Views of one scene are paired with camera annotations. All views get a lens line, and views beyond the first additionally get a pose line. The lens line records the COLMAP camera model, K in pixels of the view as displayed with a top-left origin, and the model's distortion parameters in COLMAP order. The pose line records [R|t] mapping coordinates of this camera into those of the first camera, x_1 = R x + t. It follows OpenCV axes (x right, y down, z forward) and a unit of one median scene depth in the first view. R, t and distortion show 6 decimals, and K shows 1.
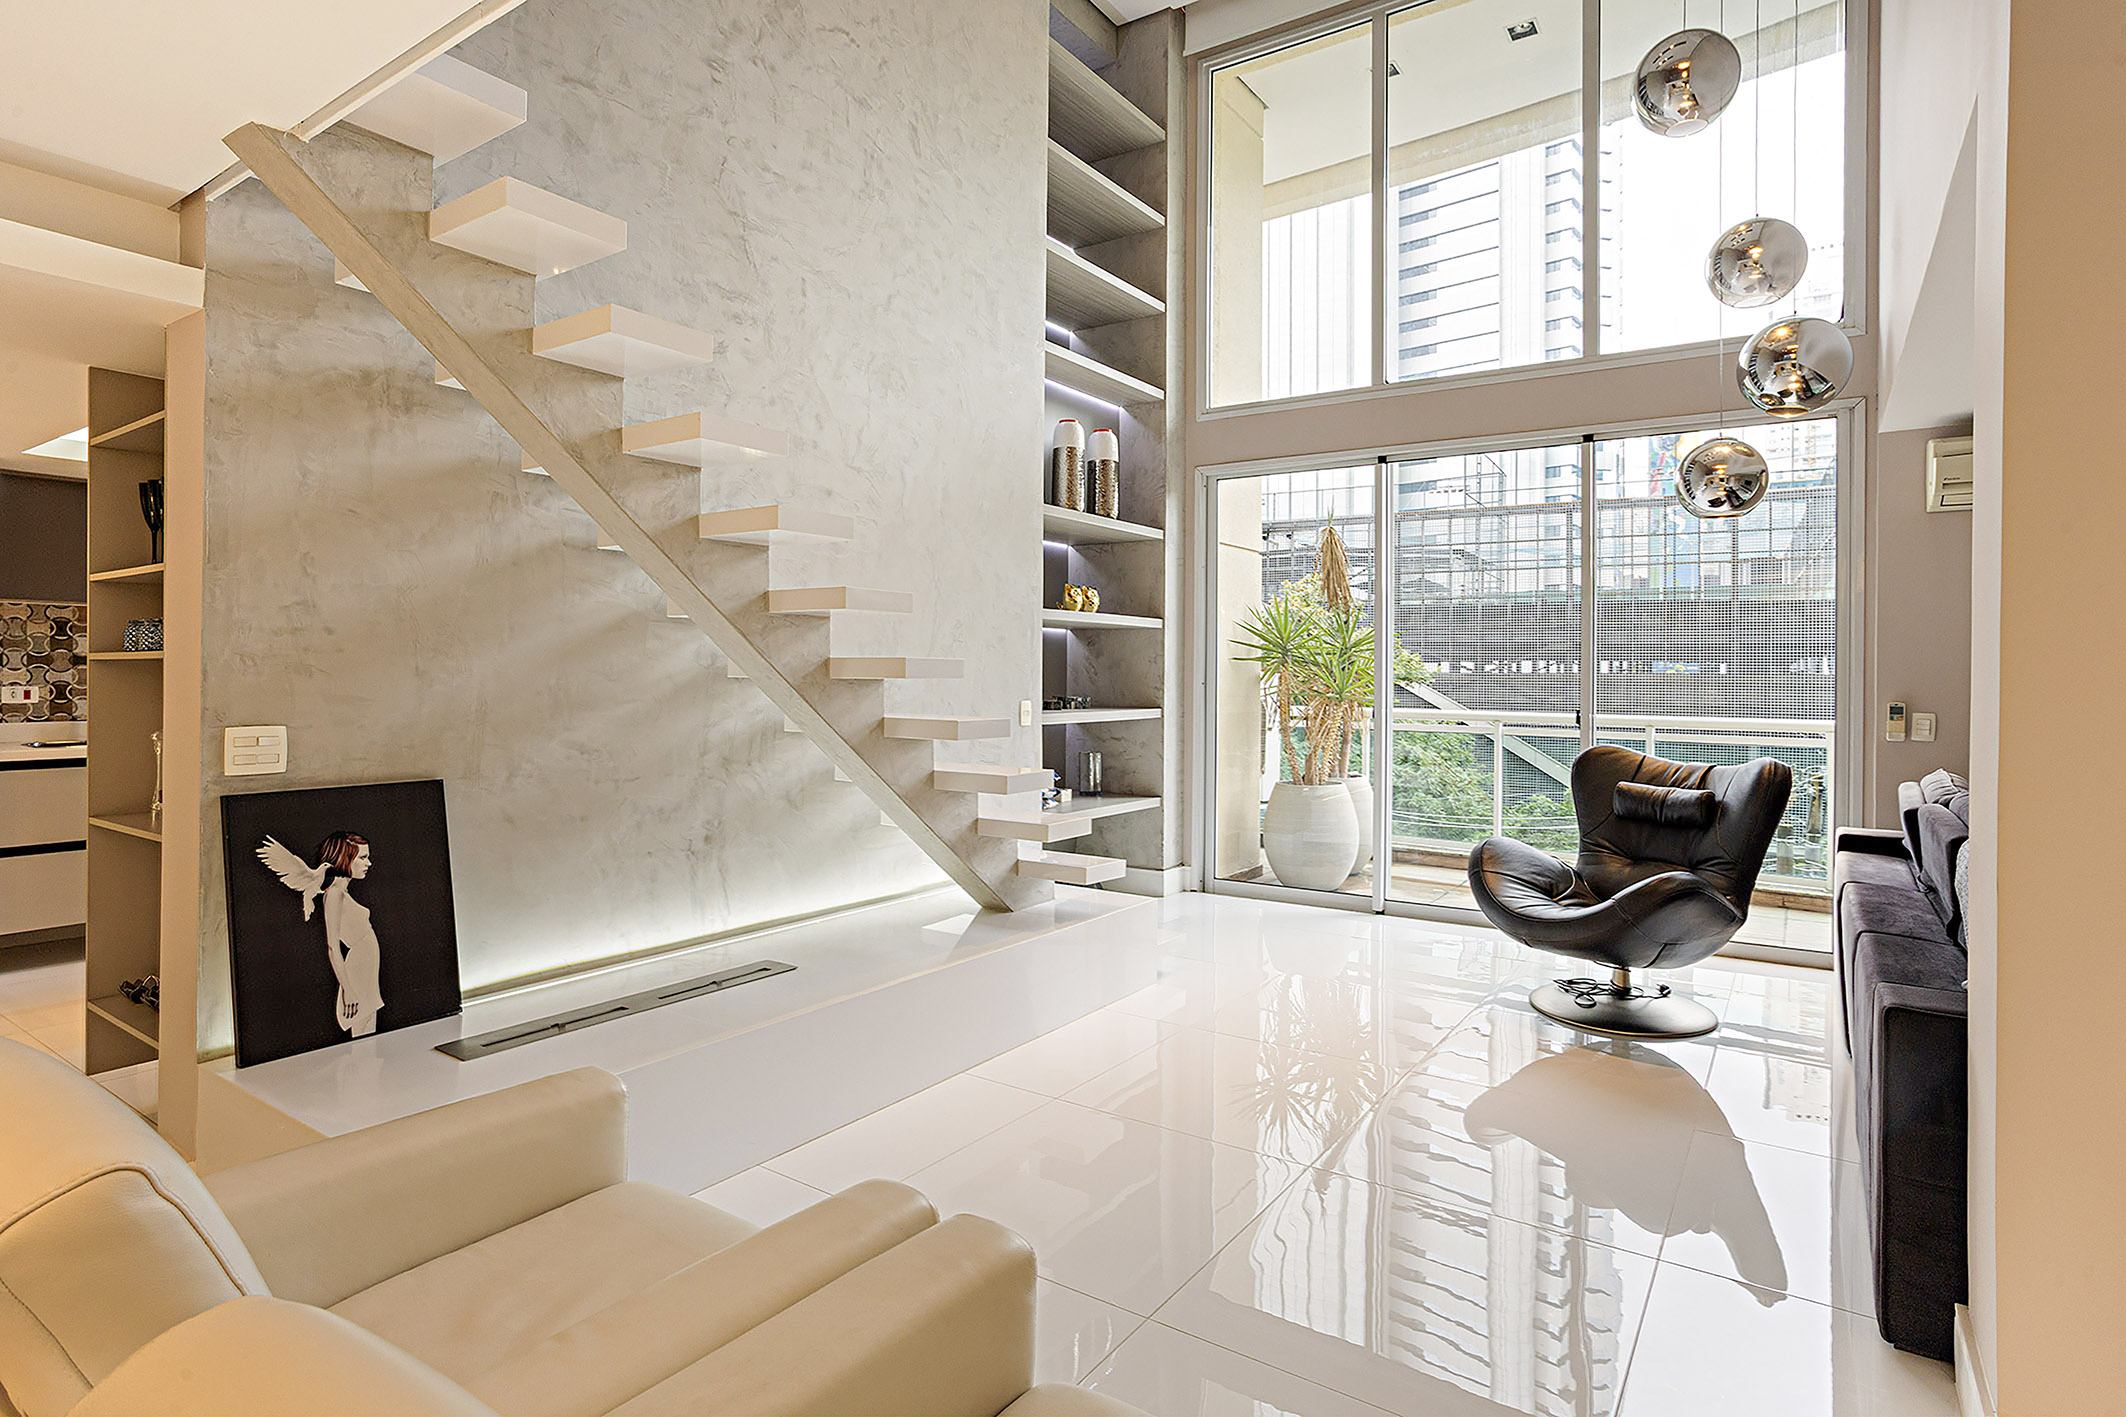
lens RADIAL K [[1088.0, 0, 1066.0], [0, 1088.0, 673.2], [0, 0, 1]] dist [-0.059308, 0.060139]
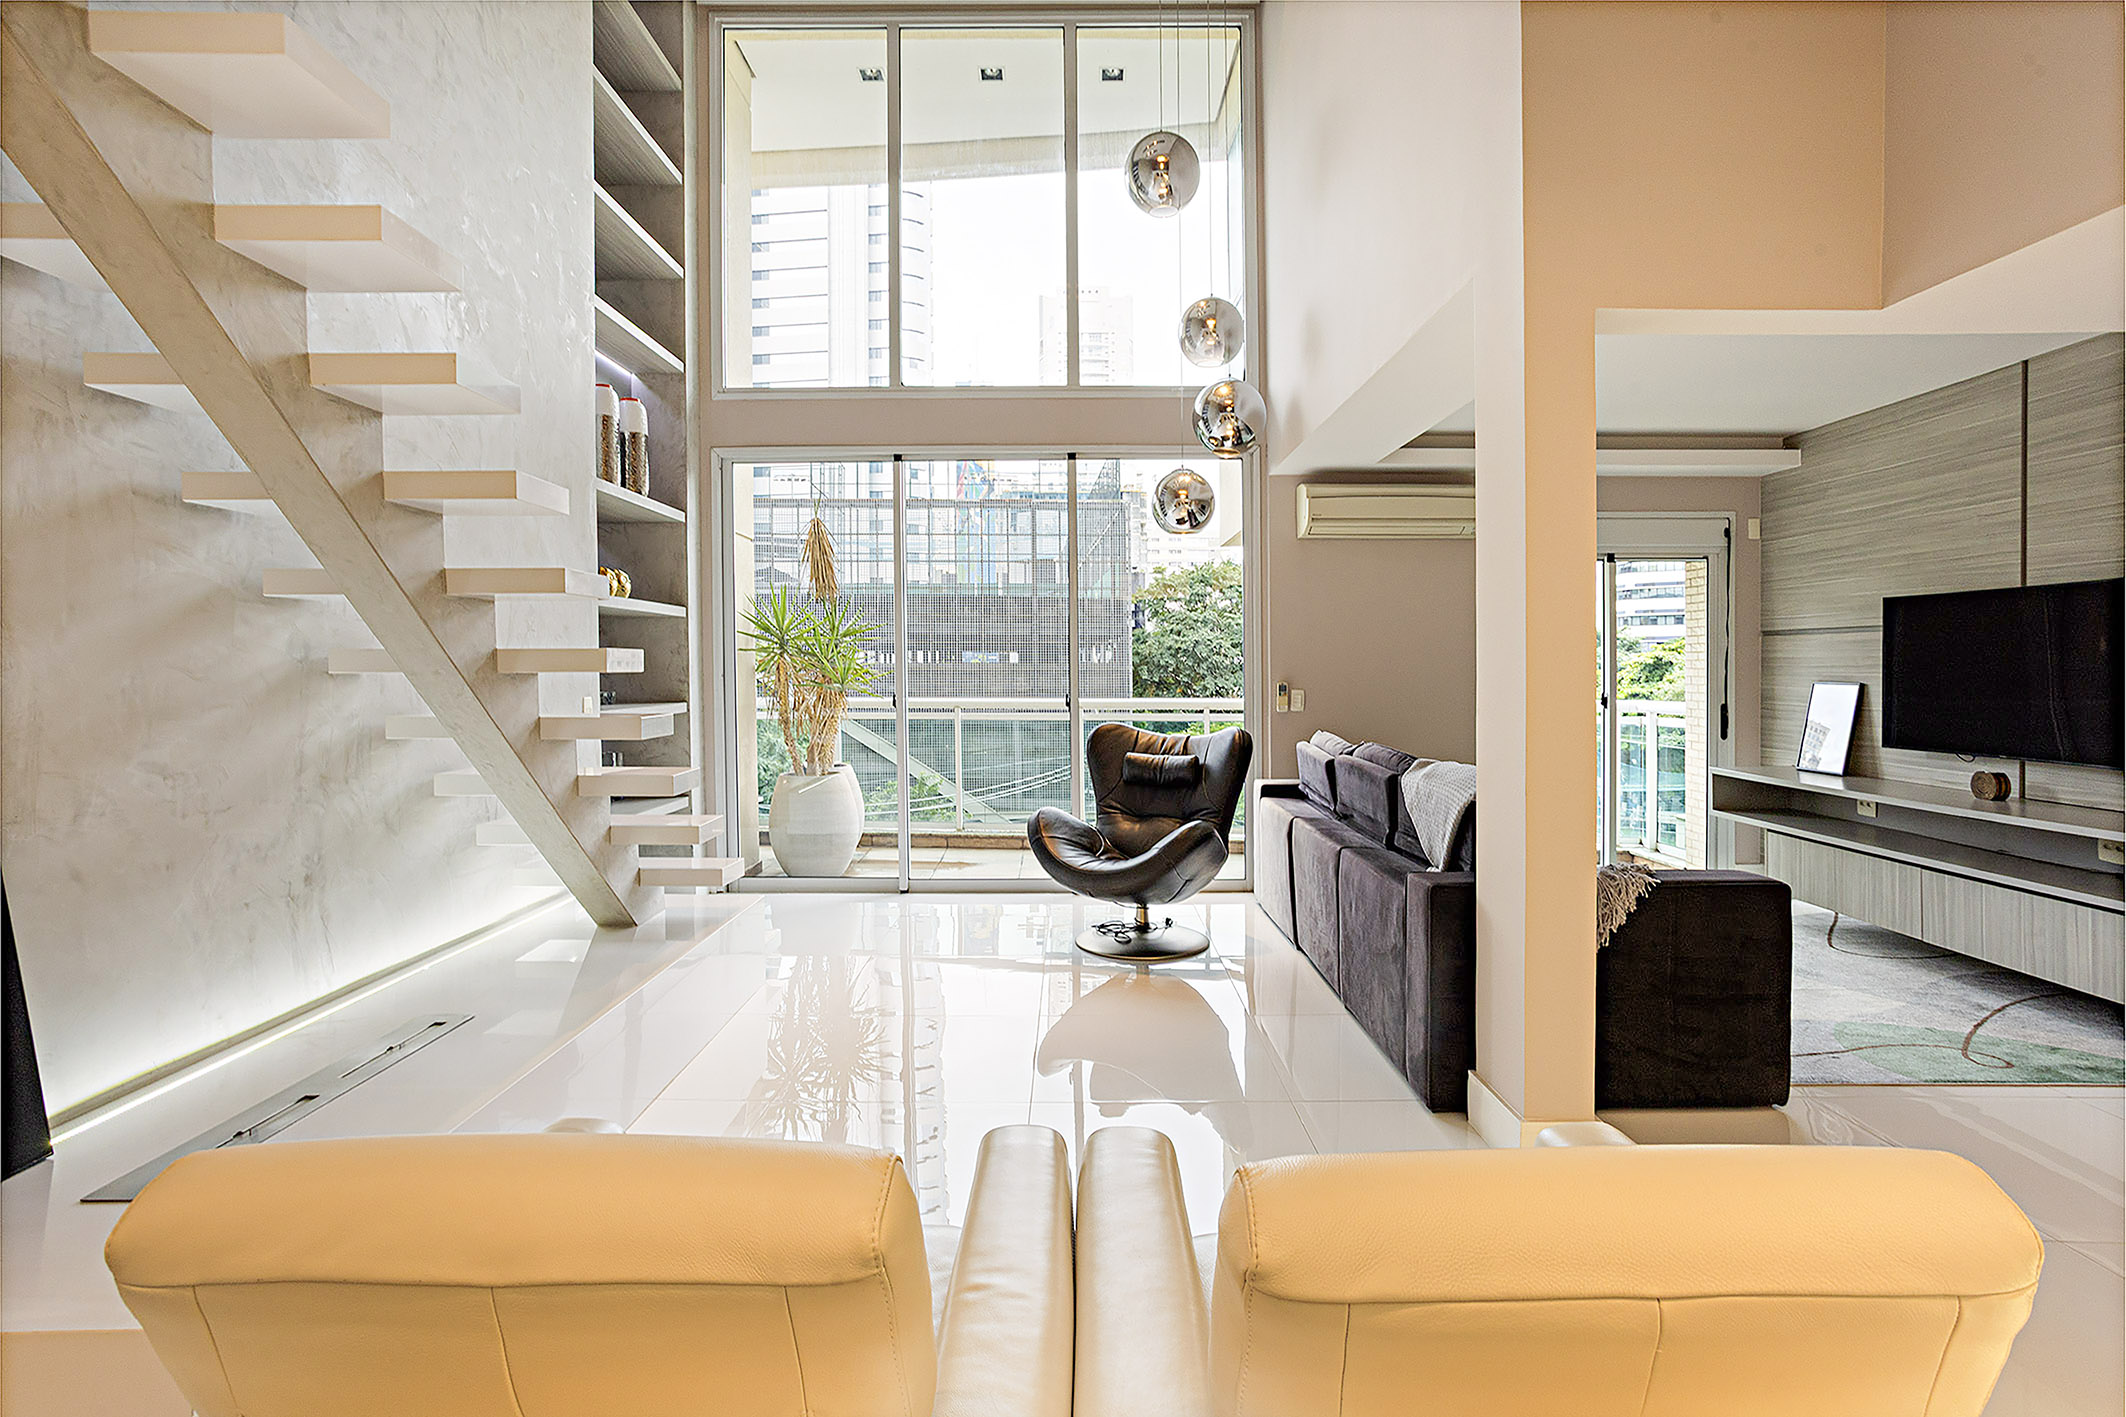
lens RADIAL K [[1134.7, 0, 1065.5], [0, 1134.7, 678.6], [0, 0, 1]] dist [-0.036101, 0.038531]
pose [[0.823005, -0.015175, 0.567831, -0.244265], [0.007867, 0.999852, 0.015318, -0.000556], [-0.567979, -0.008140, 0.823003, 0.010514]]
